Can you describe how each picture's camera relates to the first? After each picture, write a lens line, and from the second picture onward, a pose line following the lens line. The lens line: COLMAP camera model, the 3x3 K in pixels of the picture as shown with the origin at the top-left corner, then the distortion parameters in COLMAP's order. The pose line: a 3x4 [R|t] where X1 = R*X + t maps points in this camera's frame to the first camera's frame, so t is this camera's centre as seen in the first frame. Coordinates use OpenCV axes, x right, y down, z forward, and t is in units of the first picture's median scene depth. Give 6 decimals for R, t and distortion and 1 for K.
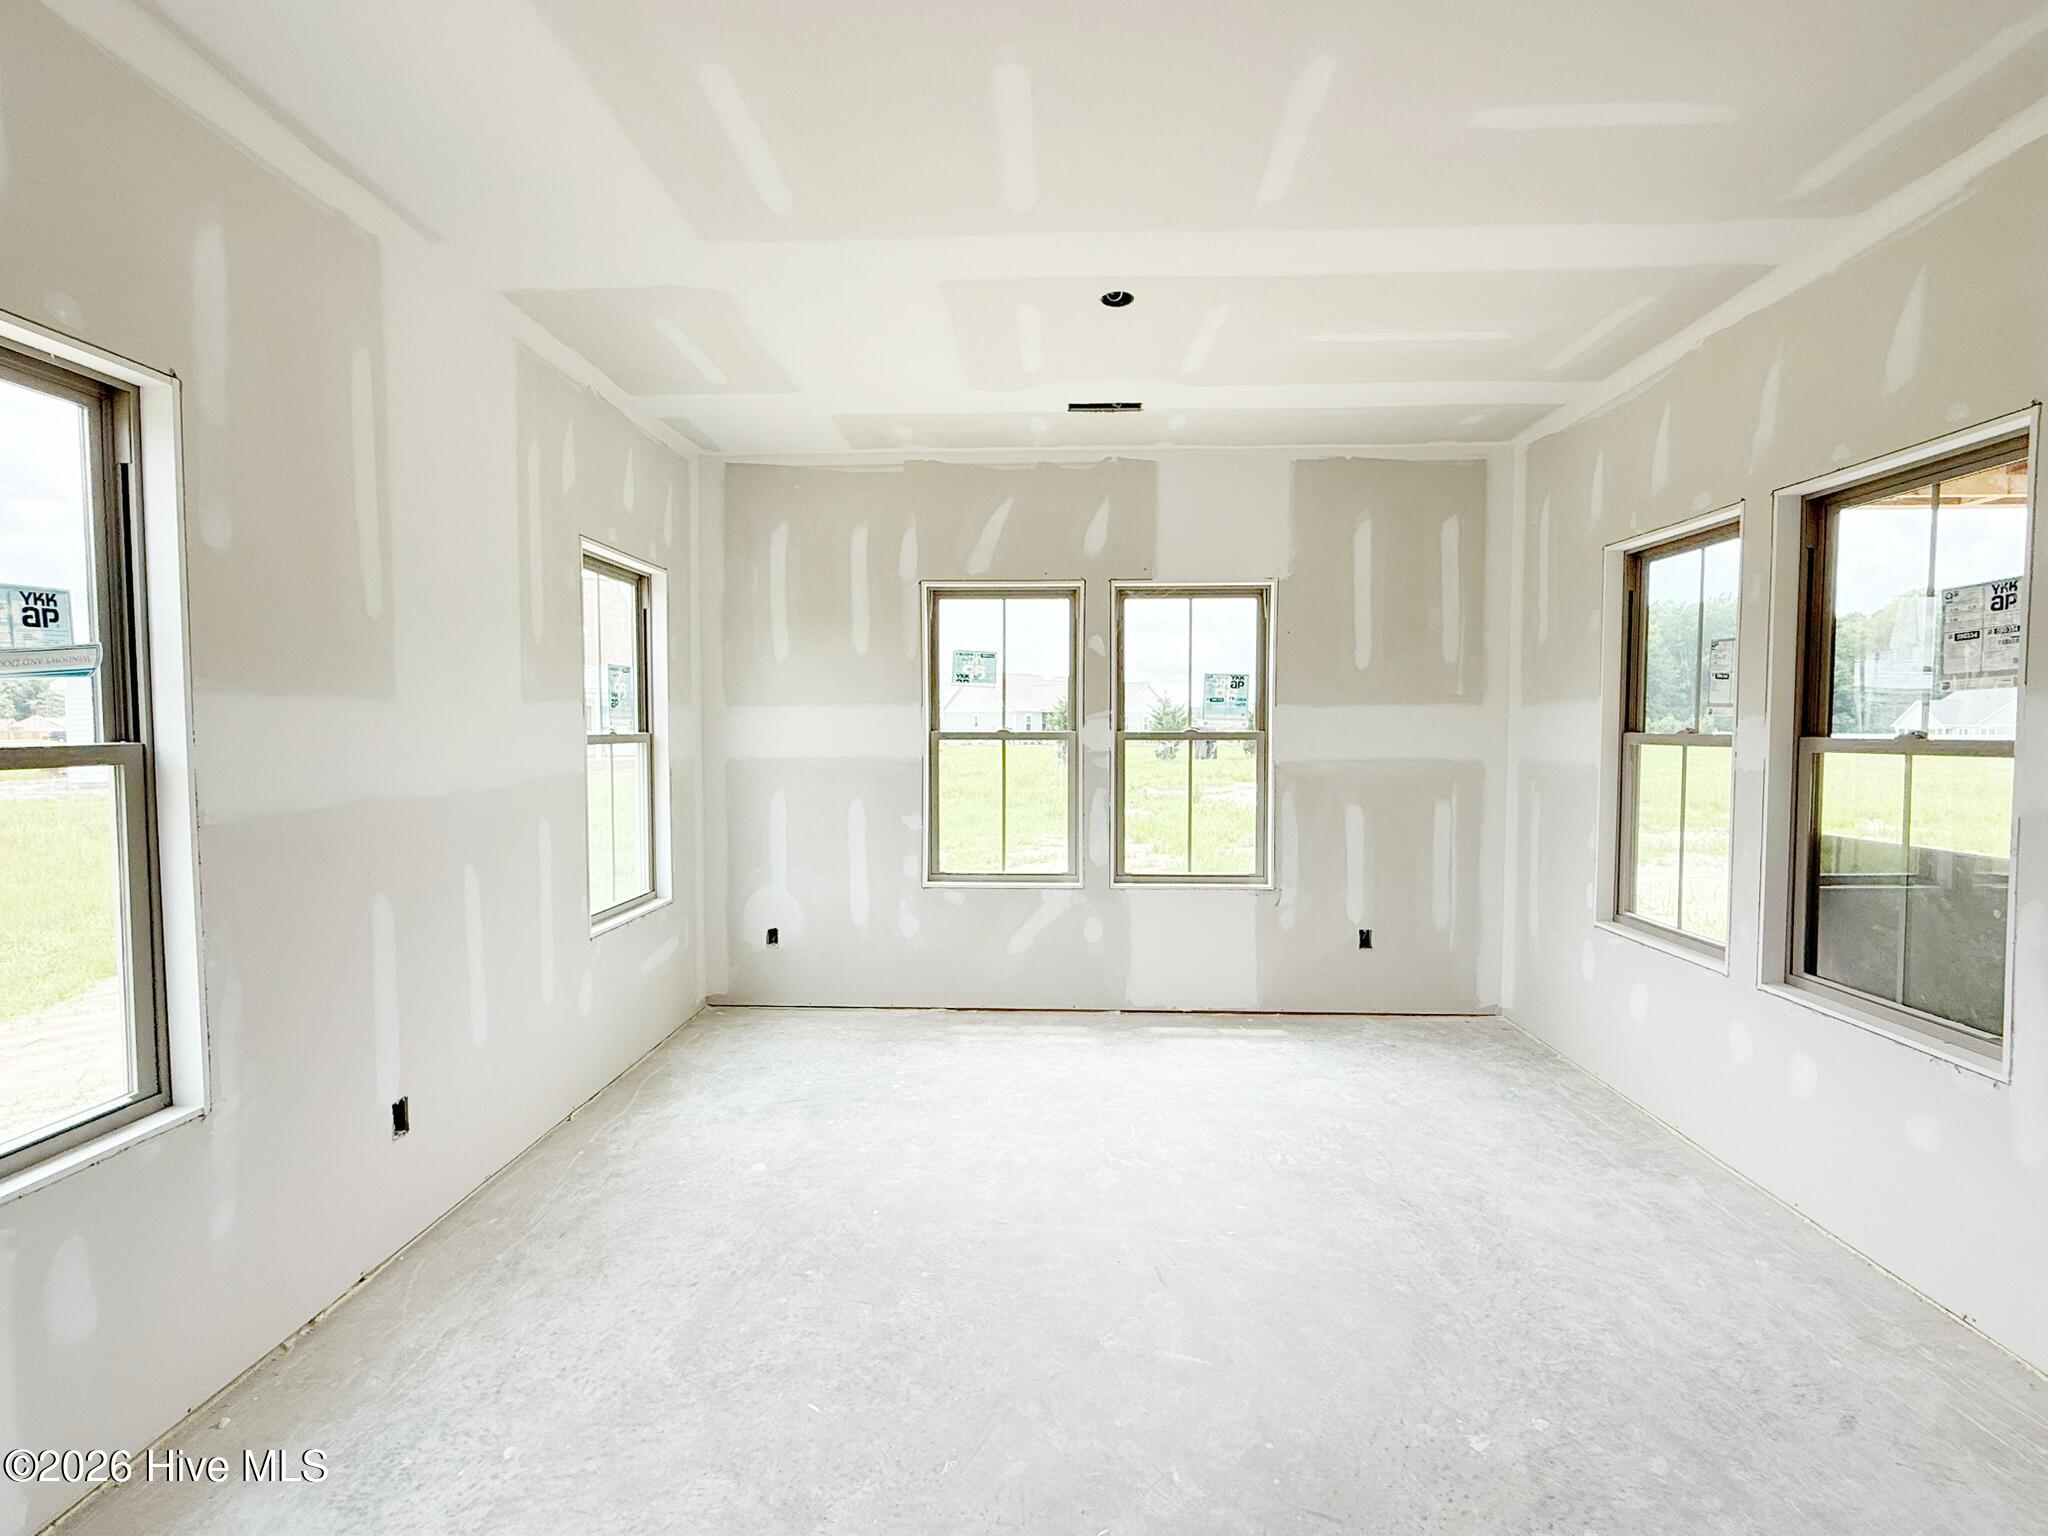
lens RADIAL K [[990.6, 0, 1035.6], [0, 990.6, 778.3], [0, 0, 1]] dist [-0.002986, -0.000601]
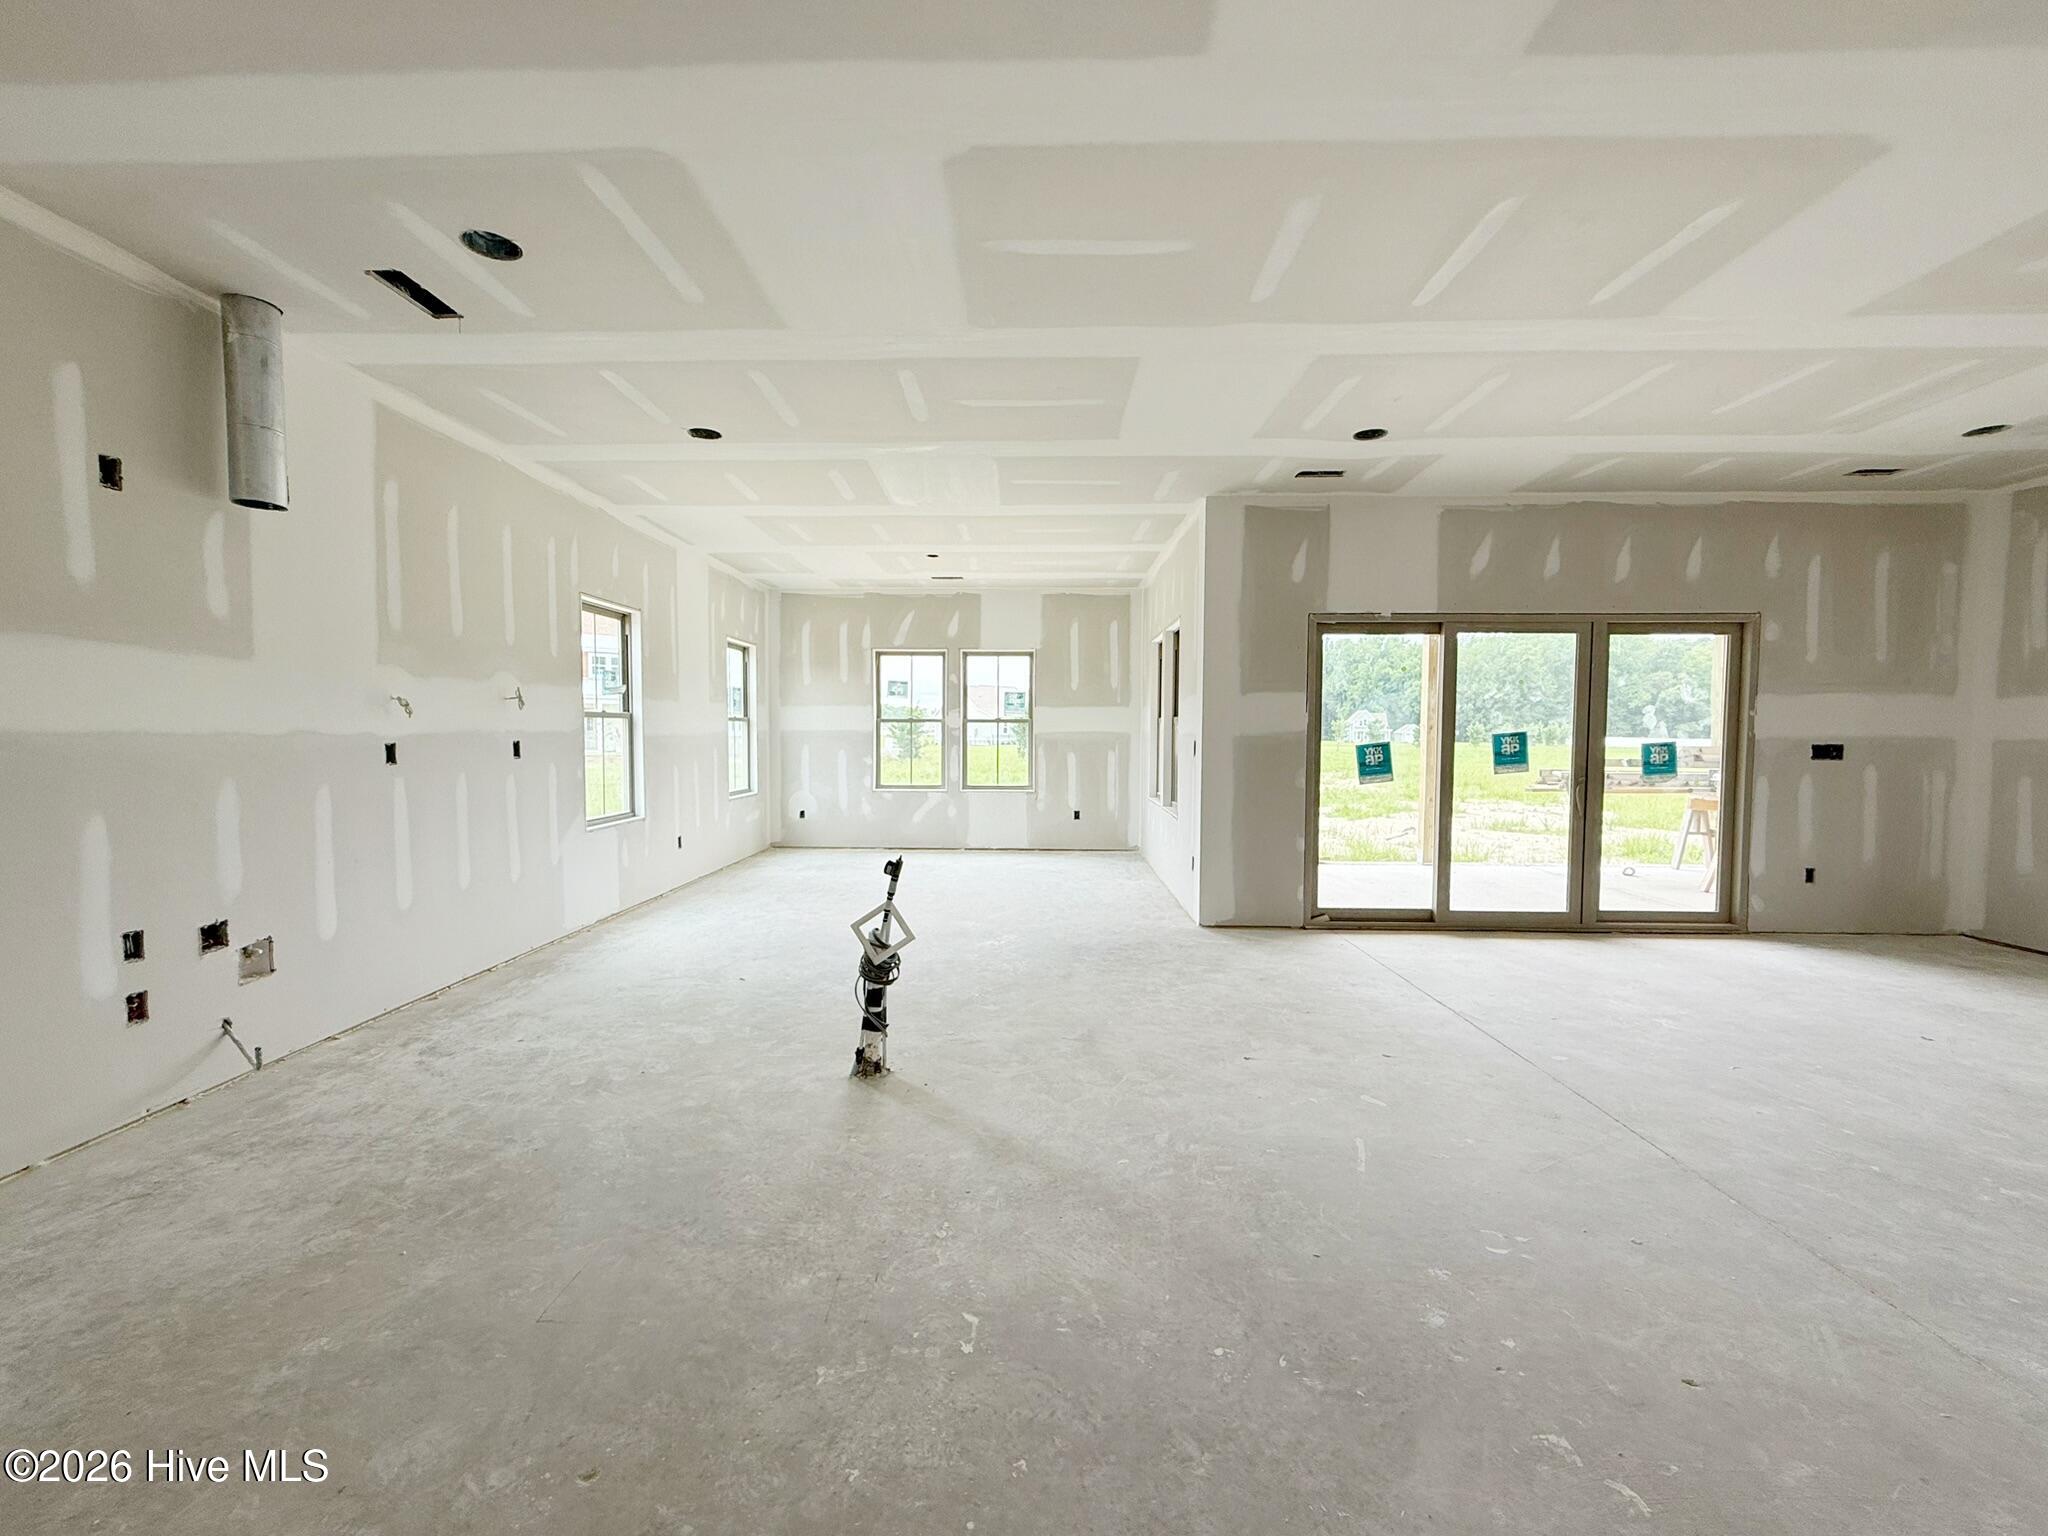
lens RADIAL K [[808.2, 0, 1004.3], [0, 808.2, 770.8], [0, 0, 1]] dist [-0.000811, 0.000279]
pose [[0.999985, 0.004812, -0.002484, 0.178282], [-0.004811, 0.999988, 0.000219, 0.065988], [0.002485, -0.000207, 0.999997, -0.760324]]
